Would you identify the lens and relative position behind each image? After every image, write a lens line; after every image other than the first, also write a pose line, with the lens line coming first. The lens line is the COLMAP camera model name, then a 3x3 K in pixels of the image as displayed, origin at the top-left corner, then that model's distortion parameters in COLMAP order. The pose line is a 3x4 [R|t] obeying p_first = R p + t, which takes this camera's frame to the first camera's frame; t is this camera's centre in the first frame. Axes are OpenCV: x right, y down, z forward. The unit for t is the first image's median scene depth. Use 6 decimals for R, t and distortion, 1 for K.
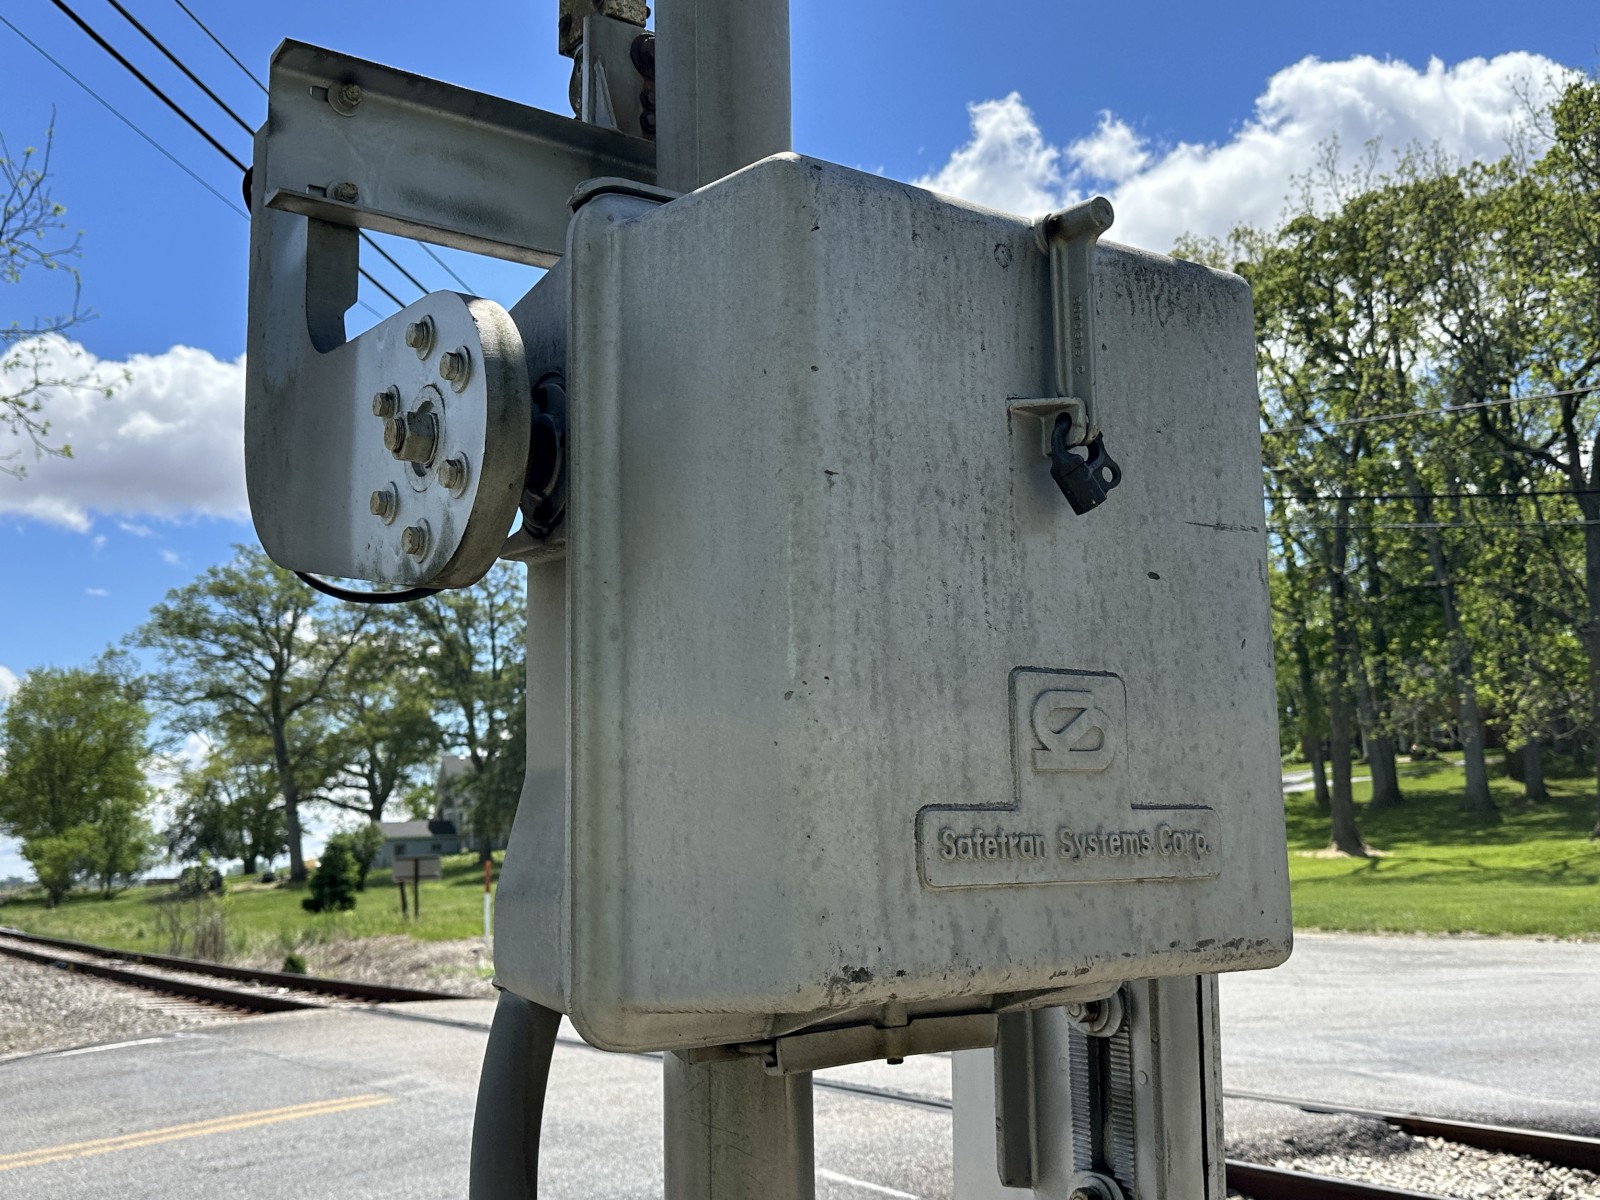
lens RADIAL K [[1542.7, 0, 810.0], [0, 1542.7, 601.5], [0, 0, 1]] dist [0.172021, -0.353430]
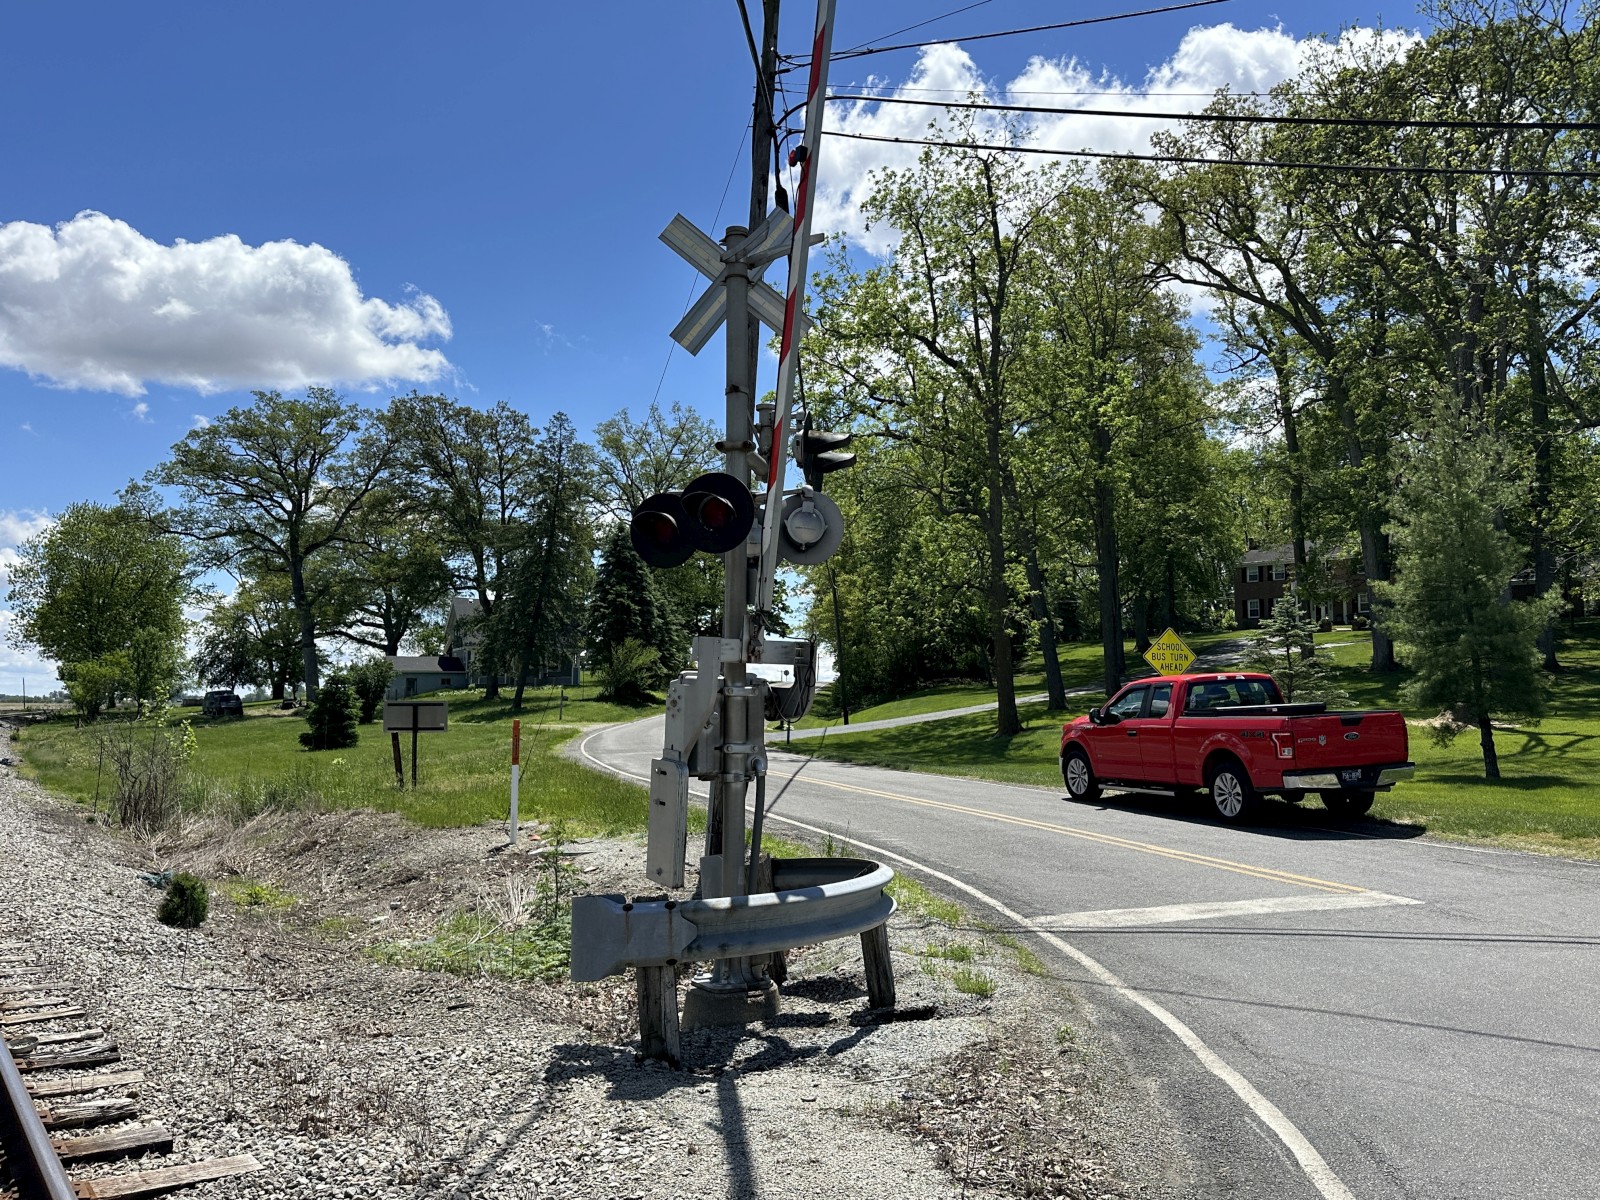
lens RADIAL K [[1233.3, 0, 808.4], [0, 1233.3, 588.0], [0, 0, 1]] dist [0.173870, -0.372160]
pose [[0.998394, 0.032970, 0.046064, -0.031363], [-0.036380, 0.996500, 0.075264, 0.018945], [-0.043421, -0.076819, 0.996099, 0.135067]]
